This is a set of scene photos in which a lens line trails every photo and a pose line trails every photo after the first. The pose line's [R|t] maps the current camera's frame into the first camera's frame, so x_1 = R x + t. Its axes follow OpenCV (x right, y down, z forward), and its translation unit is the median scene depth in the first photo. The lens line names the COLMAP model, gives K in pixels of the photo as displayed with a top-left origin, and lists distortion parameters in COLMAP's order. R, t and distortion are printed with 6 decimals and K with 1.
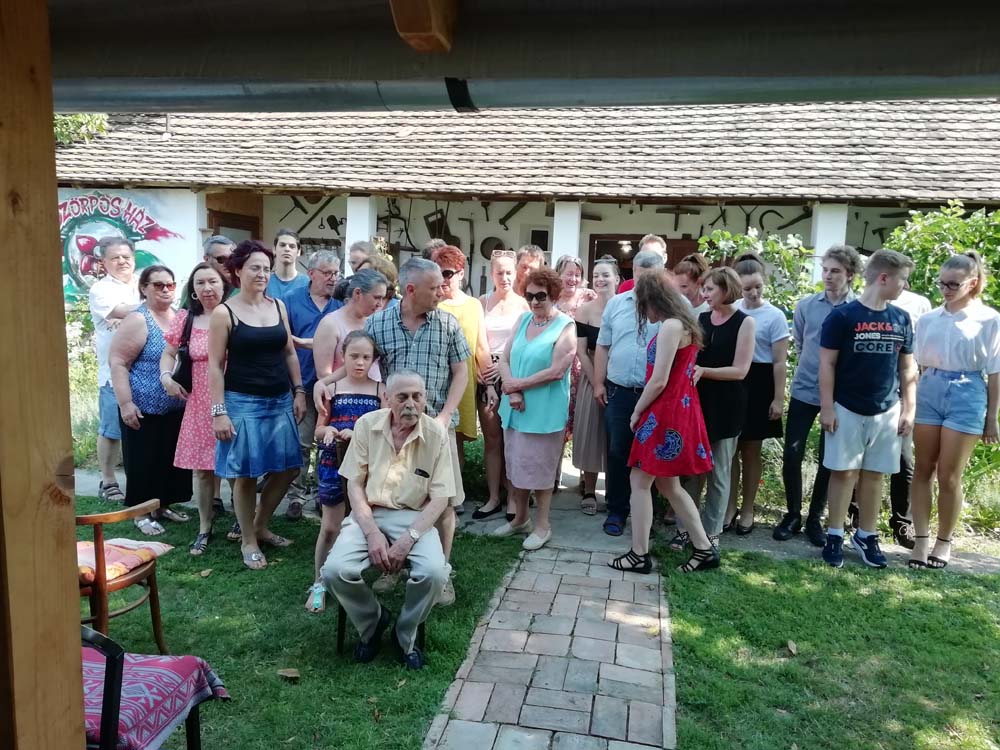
lens RADIAL K [[745.6, 0, 499.9], [0, 745.6, 375.2], [0, 0, 1]] dist [0.004101, -0.001560]
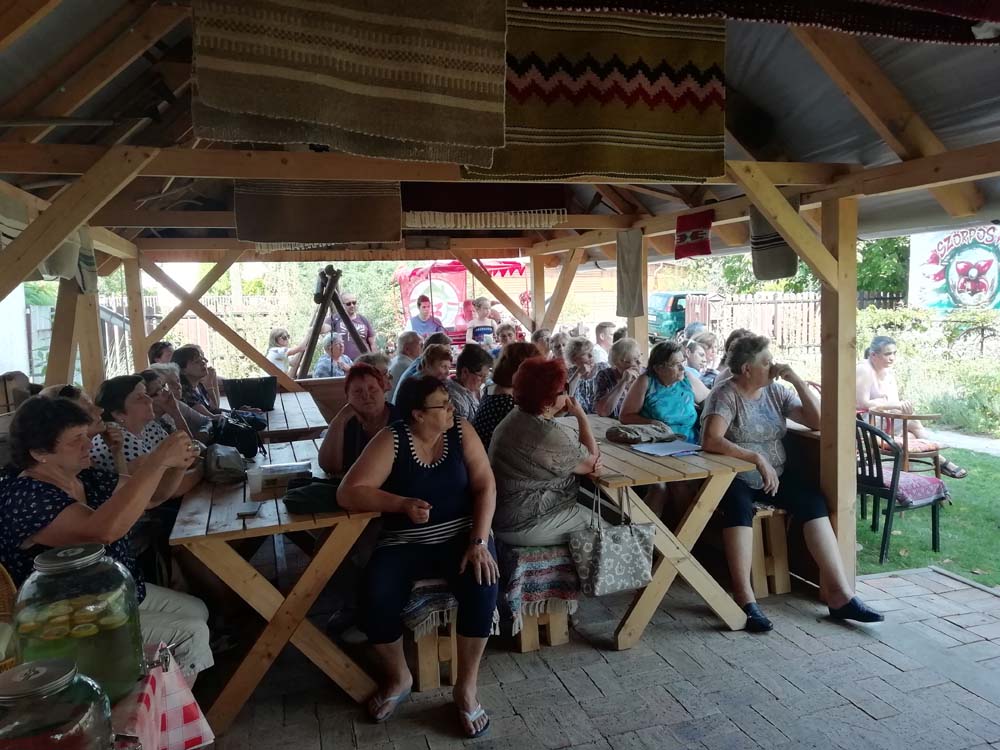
lens RADIAL K [[745.6, 0, 500.2], [0, 745.6, 375.0], [0, 0, 1]] dist [0.004101, -0.001560]
pose [[0.461699, 0.042280, -0.886028, 0.194670], [-0.057496, 0.998189, 0.017671, 0.023682], [0.885171, 0.042784, 0.463294, -0.243996]]
